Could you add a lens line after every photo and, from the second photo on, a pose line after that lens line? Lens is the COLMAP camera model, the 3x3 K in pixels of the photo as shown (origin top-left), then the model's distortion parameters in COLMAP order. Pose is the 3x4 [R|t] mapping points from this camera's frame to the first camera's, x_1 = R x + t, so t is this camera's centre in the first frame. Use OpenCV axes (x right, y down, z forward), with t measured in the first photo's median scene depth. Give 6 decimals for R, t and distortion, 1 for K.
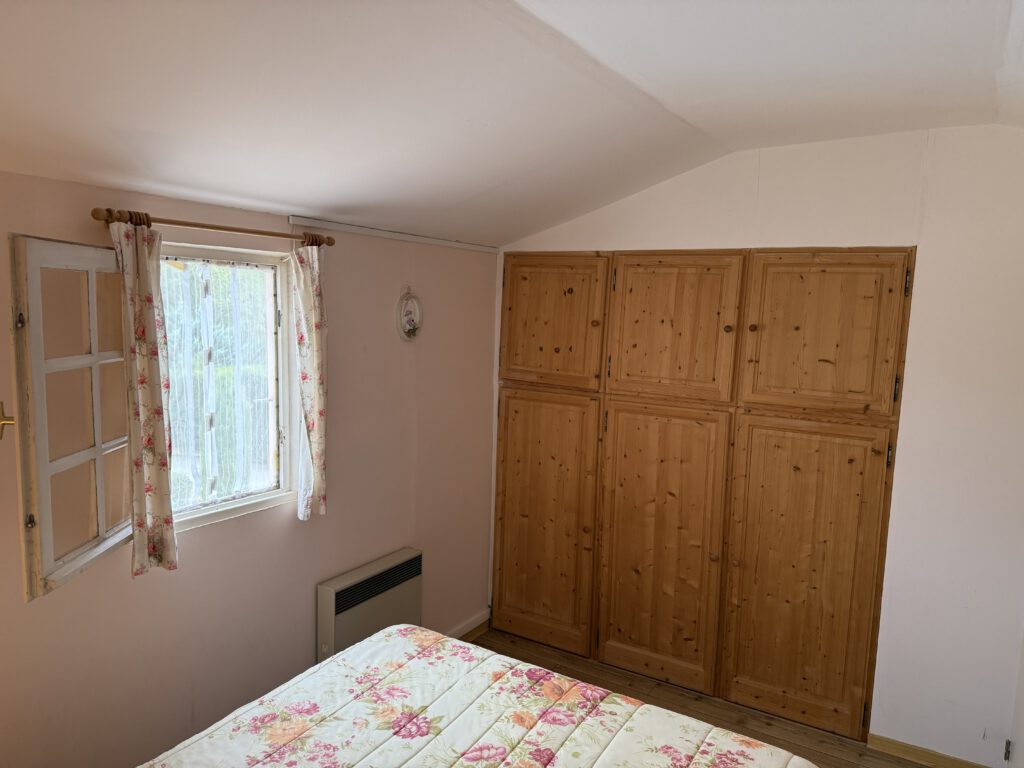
lens RADIAL K [[721.6, 0, 510.2], [0, 721.6, 382.8], [0, 0, 1]] dist [0.017863, -0.031213]
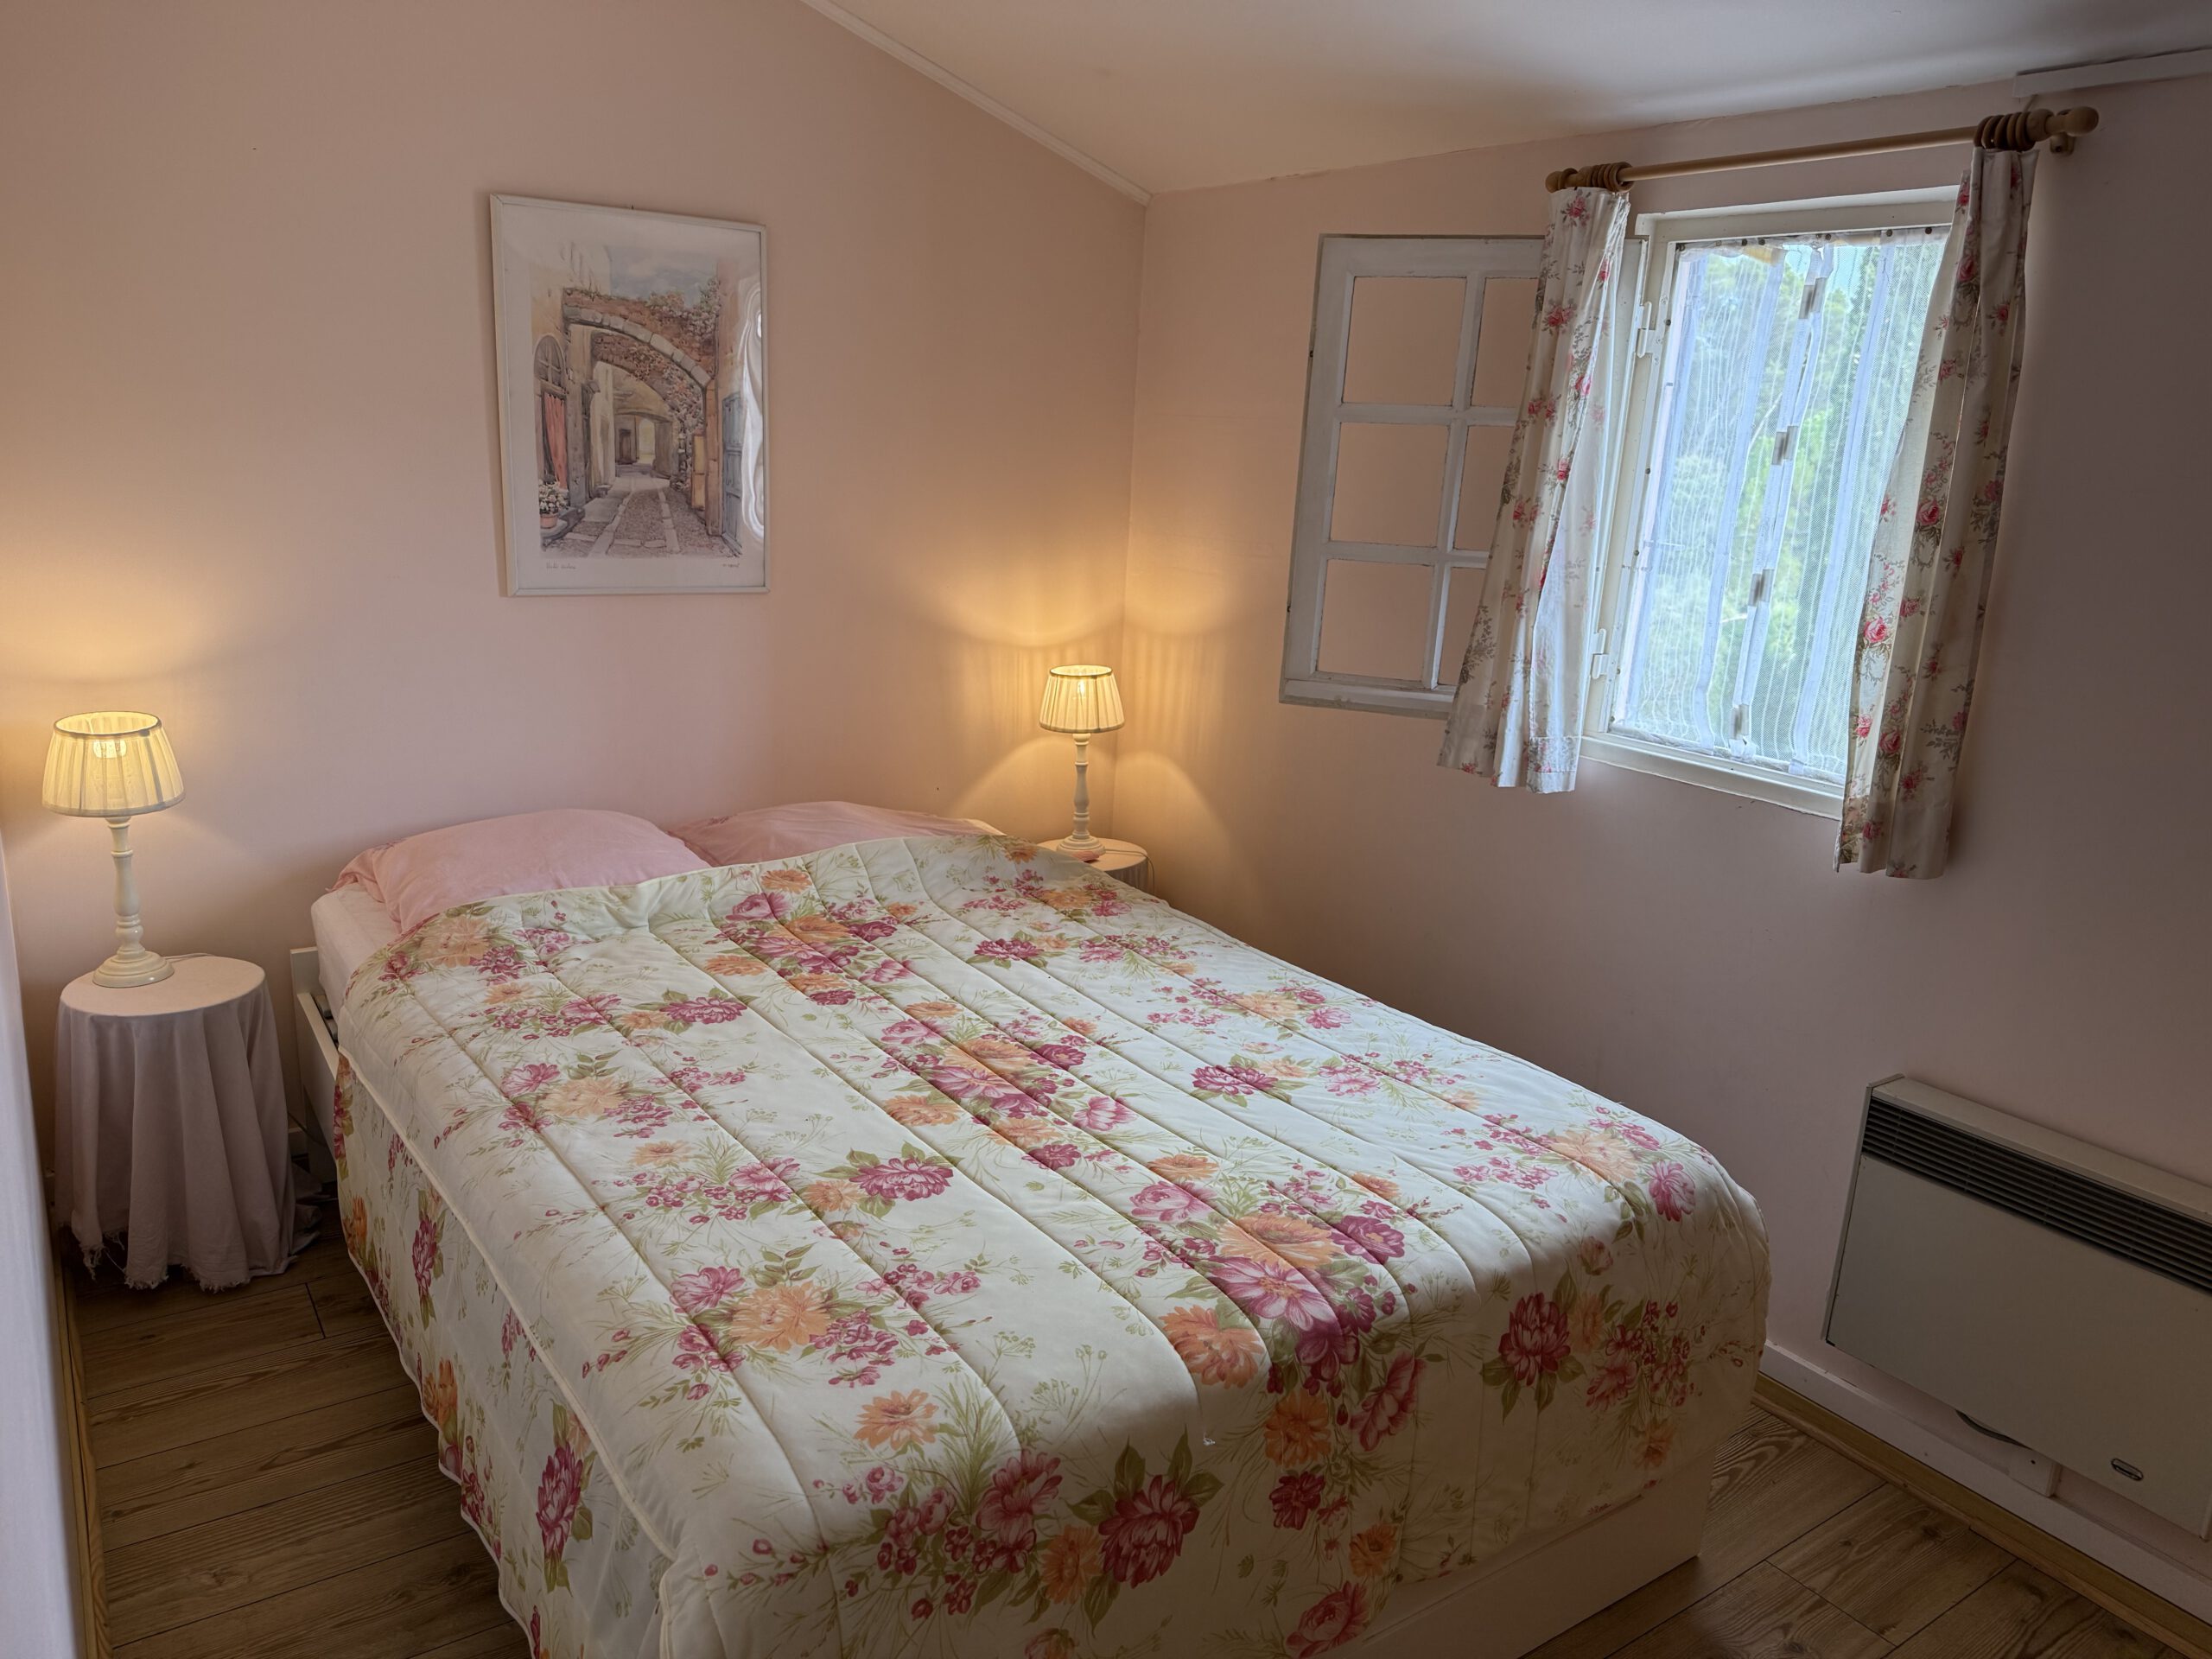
lens RADIAL K [[1558.7, 0, 1102.4], [0, 1558.7, 835.2], [0, 0, 1]] dist [0.017863, -0.031213]
pose [[-0.394896, 0.177666, -0.901384, 0.849146], [-0.164202, 0.951677, 0.259516, 0.015864], [0.903933, 0.250490, -0.346640, 1.182007]]
